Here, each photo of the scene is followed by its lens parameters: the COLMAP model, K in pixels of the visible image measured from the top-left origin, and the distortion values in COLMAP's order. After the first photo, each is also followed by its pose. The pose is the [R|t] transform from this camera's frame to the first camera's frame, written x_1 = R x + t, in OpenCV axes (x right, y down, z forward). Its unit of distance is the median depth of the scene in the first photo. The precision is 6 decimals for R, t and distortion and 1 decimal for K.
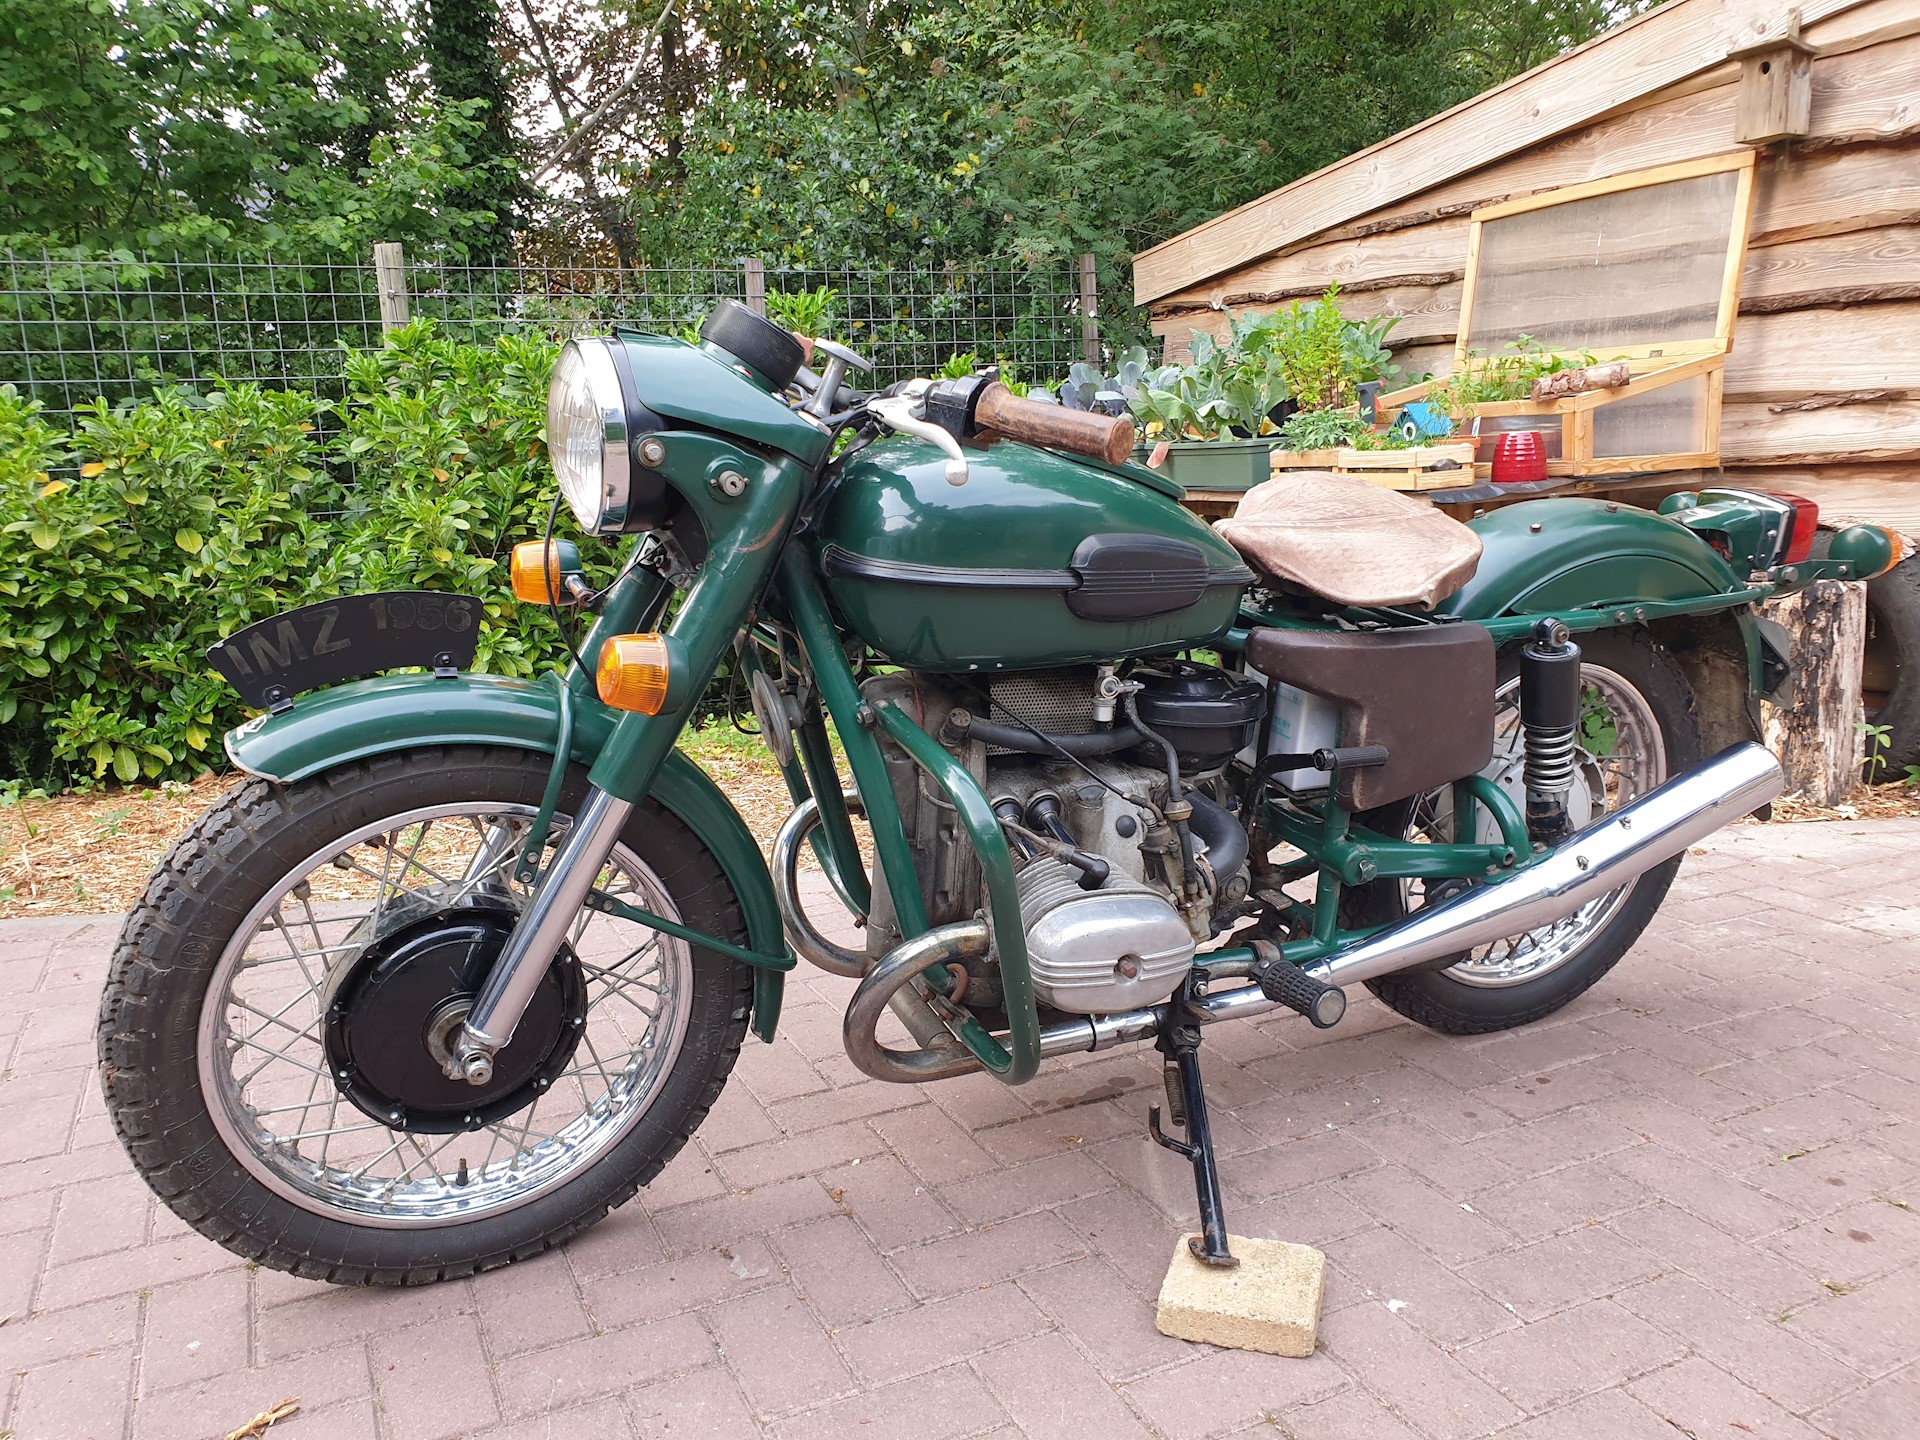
lens RADIAL K [[1510.9, 0, 949.8], [0, 1510.9, 716.7], [0, 0, 1]] dist [0.005294, 0.020900]
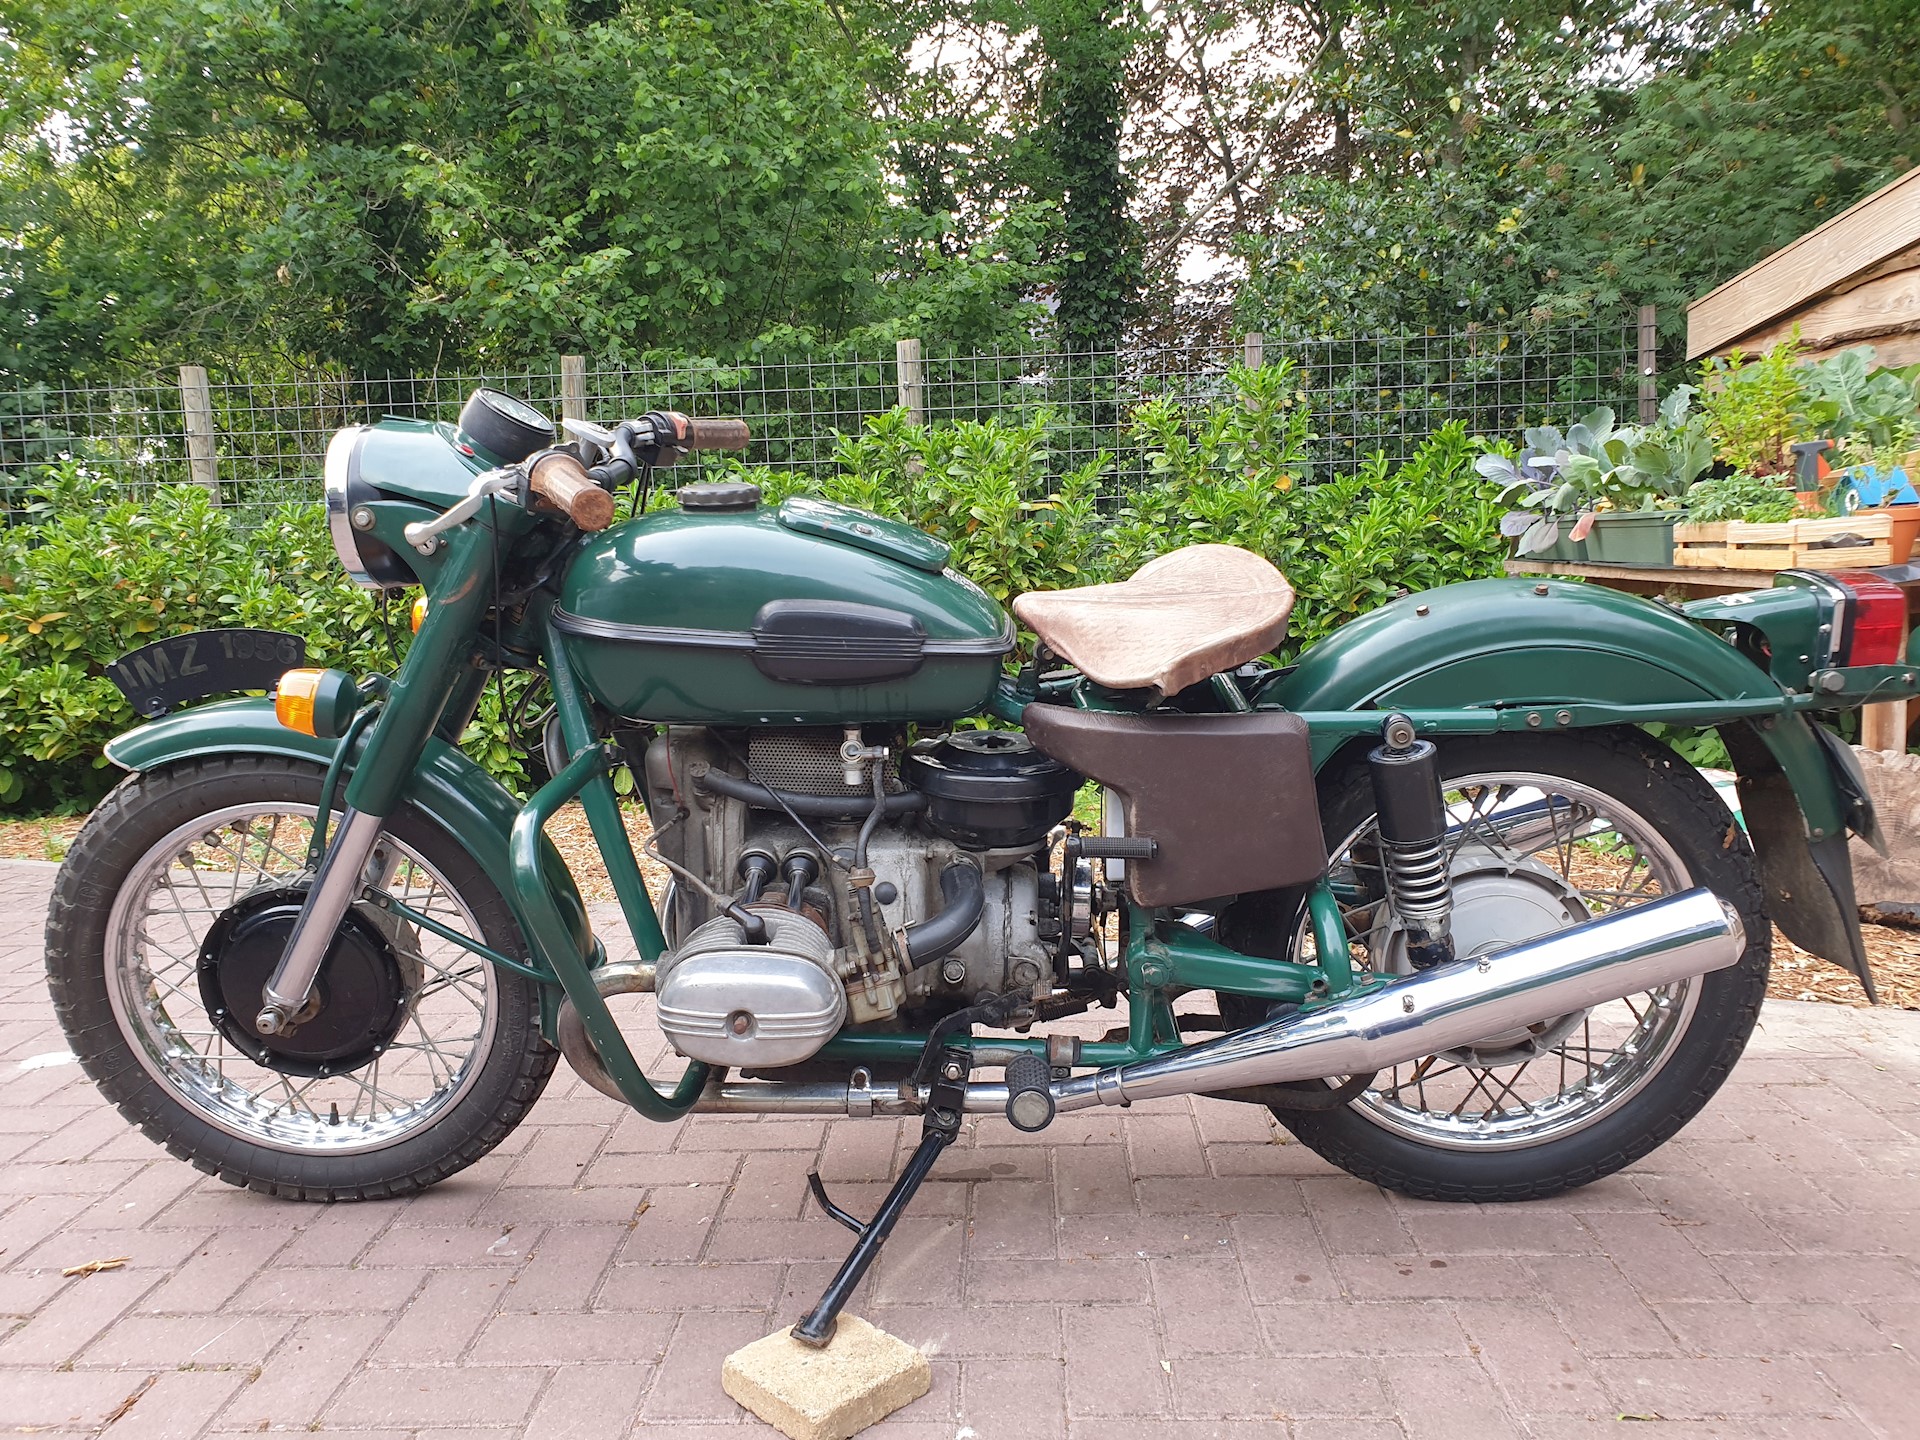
lens RADIAL K [[1510.9, 0, 947.7], [0, 1510.9, 718.0], [0, 0, 1]] dist [0.005294, 0.020900]
pose [[0.886151, 0.061412, -0.459309, 0.472876], [-0.083067, 0.996176, -0.027069, -0.015184], [0.455890, 0.062141, 0.887864, 0.099754]]
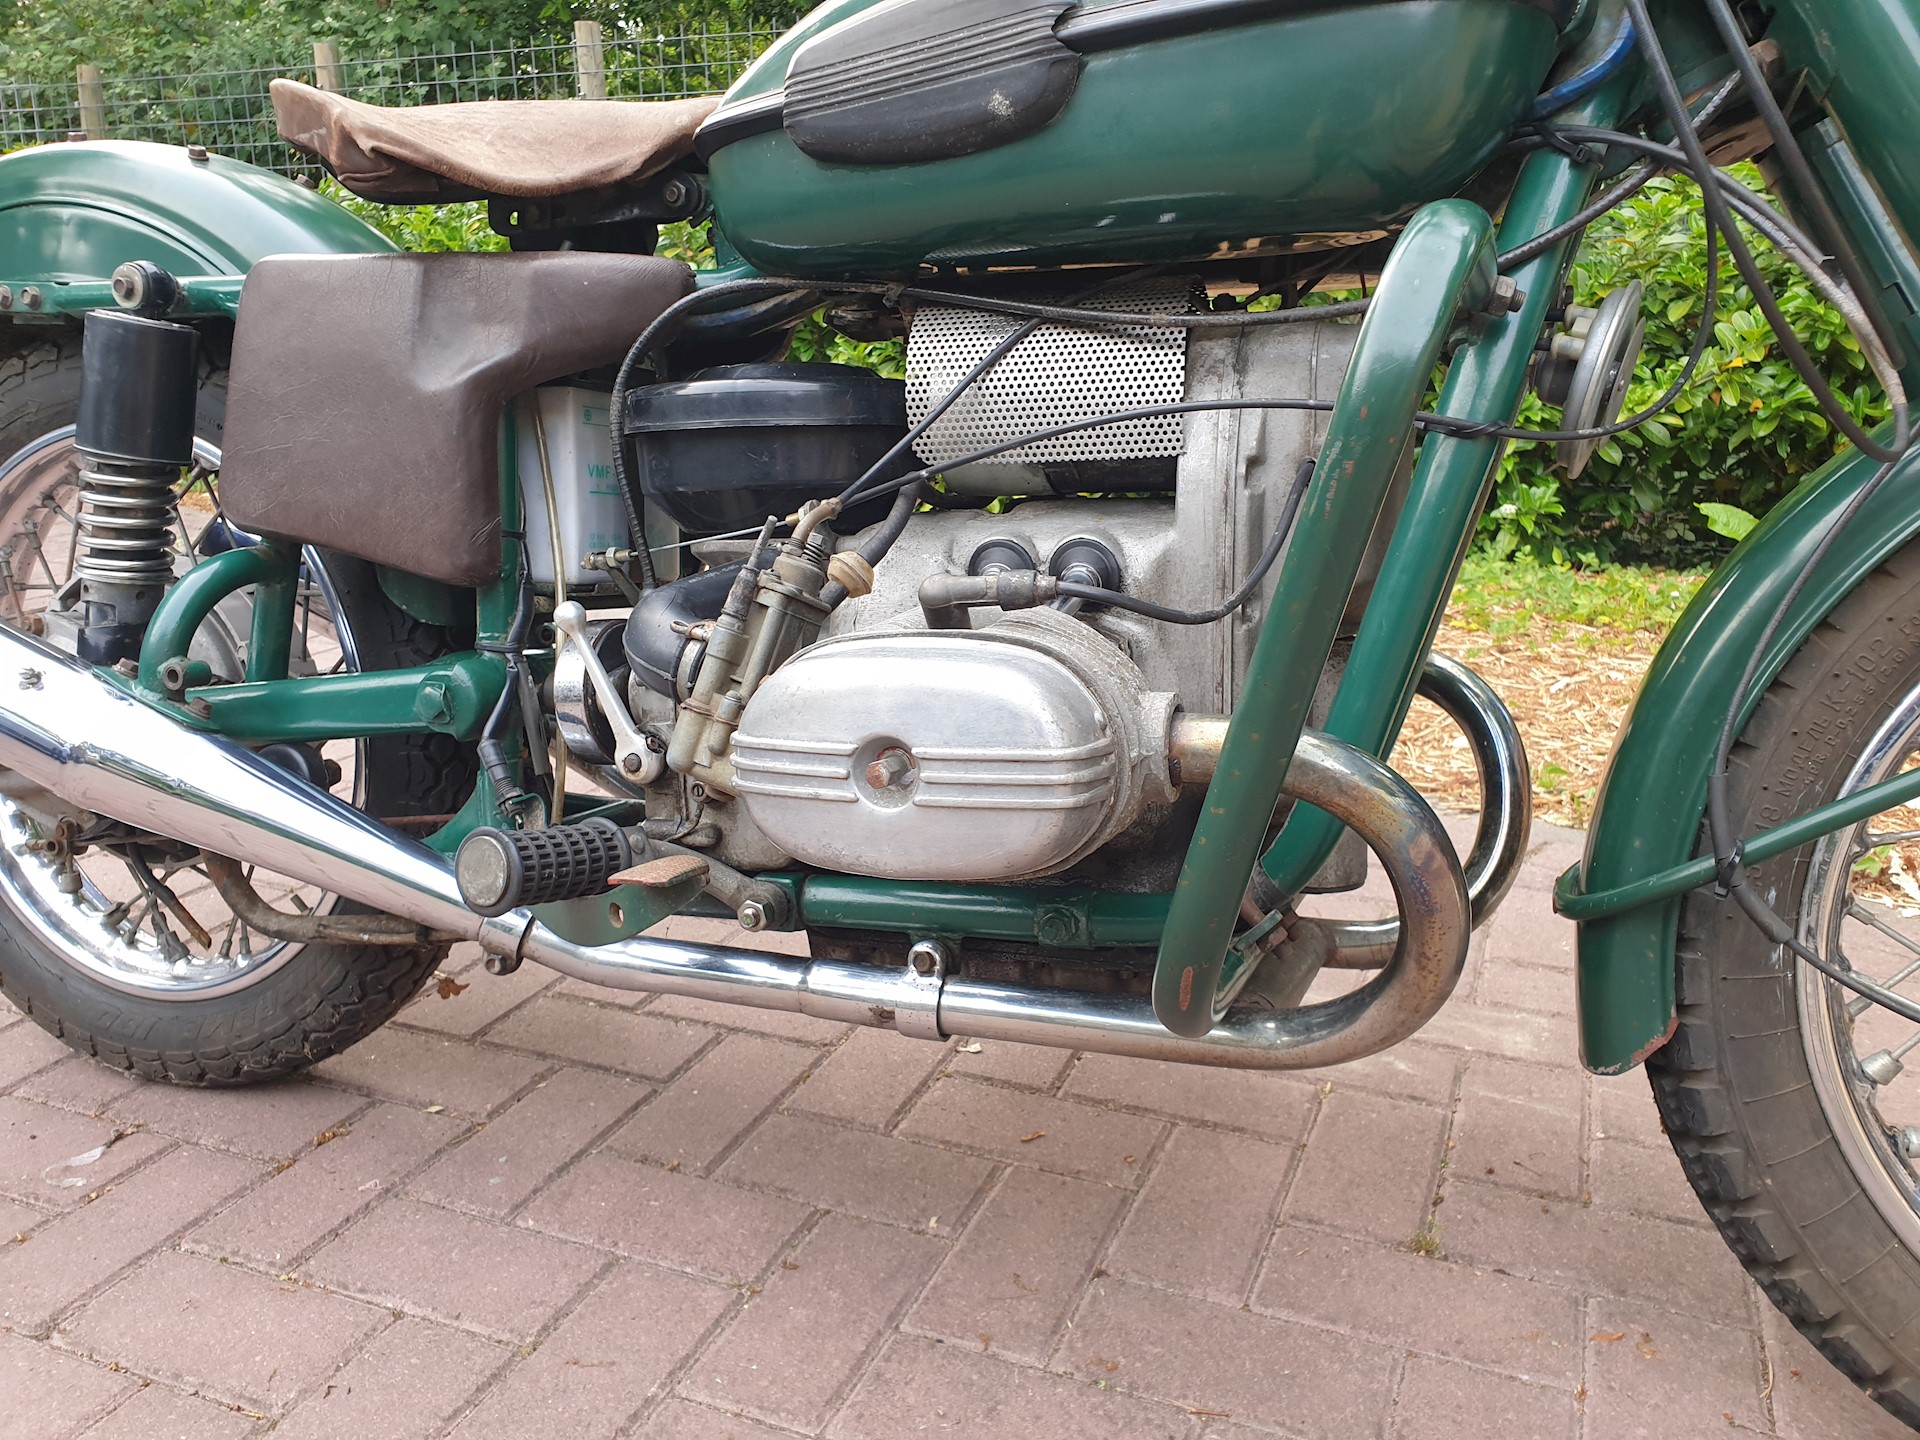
lens RADIAL K [[1510.9, 0, 968.8], [0, 1510.9, 722.7], [0, 0, 1]] dist [0.005294, 0.020900]
pose [[0.672609, 0.234349, -0.701910, 0.444841], [-0.150208, 0.972020, 0.180594, -0.024945], [0.724592, -0.016037, 0.688991, 0.597499]]
